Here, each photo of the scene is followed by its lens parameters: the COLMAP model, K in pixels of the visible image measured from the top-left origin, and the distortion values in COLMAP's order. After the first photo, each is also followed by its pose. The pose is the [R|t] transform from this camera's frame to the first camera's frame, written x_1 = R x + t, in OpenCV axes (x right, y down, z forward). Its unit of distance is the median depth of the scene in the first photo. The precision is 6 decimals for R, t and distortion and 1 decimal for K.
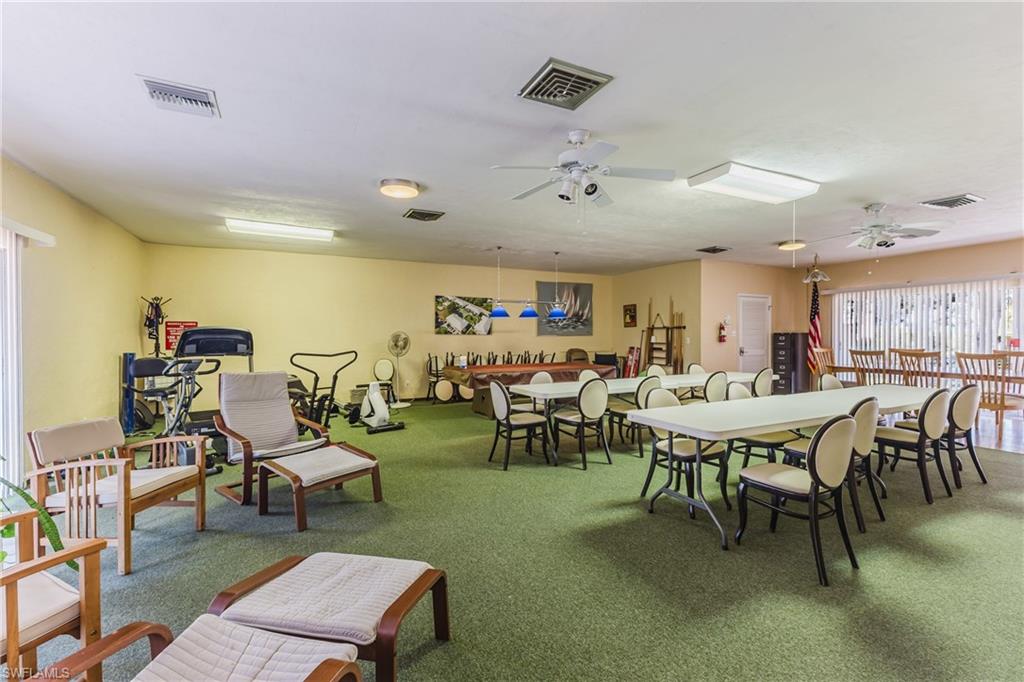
lens RADIAL K [[441.3, 0, 510.8], [0, 441.3, 337.6], [0, 0, 1]] dist [0.005676, 0.000280]
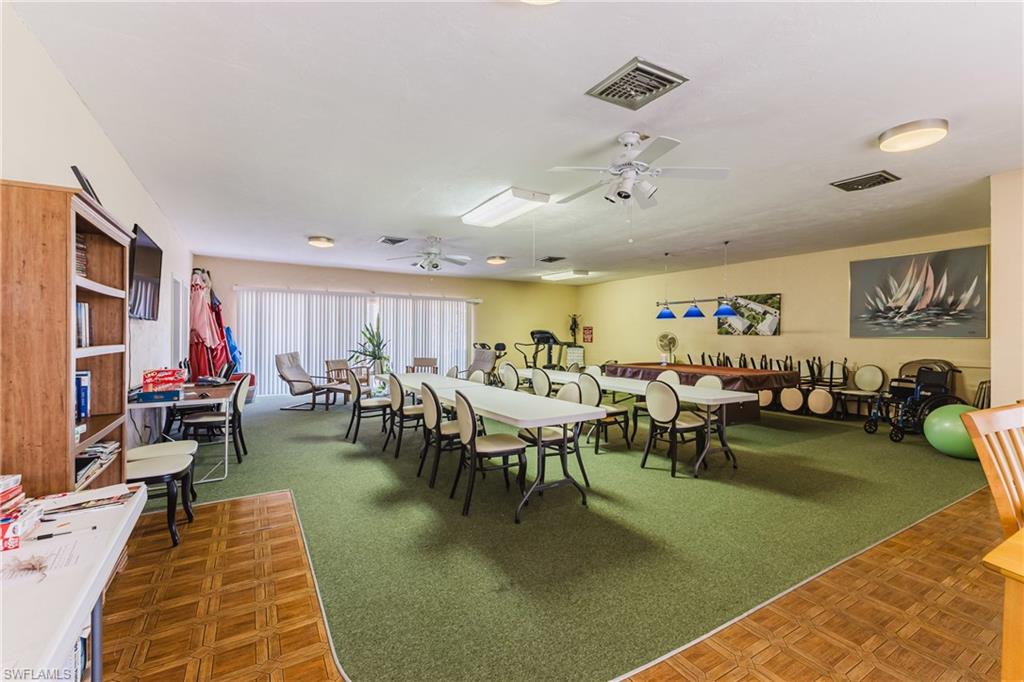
lens RADIAL K [[441.3, 0, 518.6], [0, 441.3, 337.4], [0, 0, 1]] dist [0.005676, 0.000280]
pose [[0.093530, 0.010572, -0.995560, 0.809796], [-0.011155, 0.999892, 0.009570, -0.005855], [0.995554, 0.010211, 0.093638, 0.435299]]
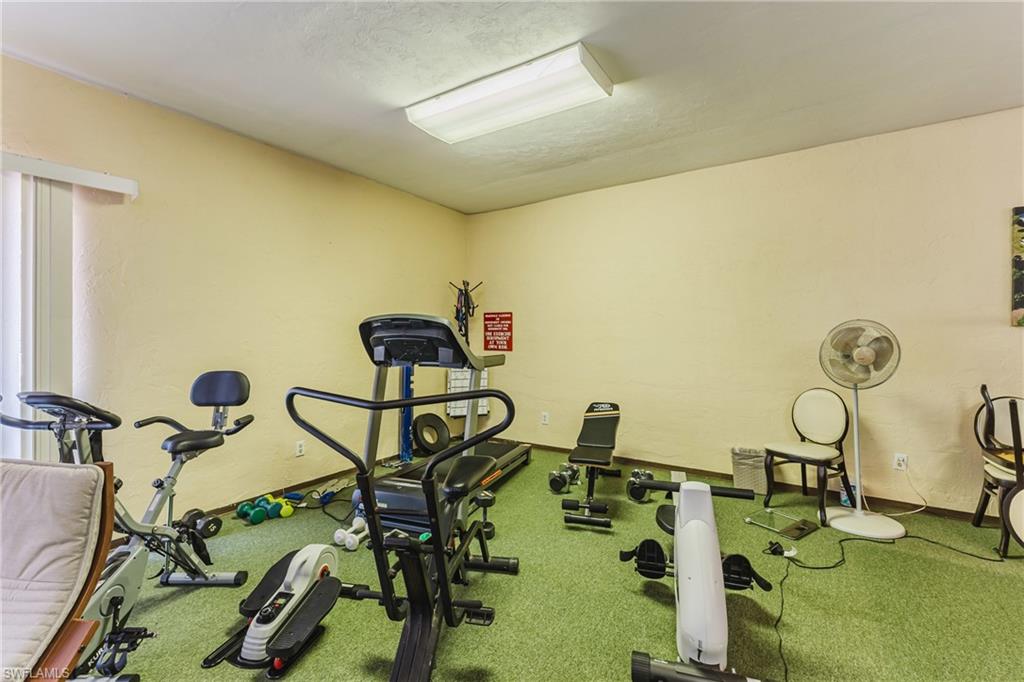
lens RADIAL K [[441.3, 0, 512.3], [0, 441.3, 335.4], [0, 0, 1]] dist [0.005676, 0.000280]
pose [[0.508385, 0.006353, -0.861106, -0.077123], [-0.002804, 0.999980, 0.005723, -0.001919], [0.861125, -0.000495, 0.508392, 0.513972]]
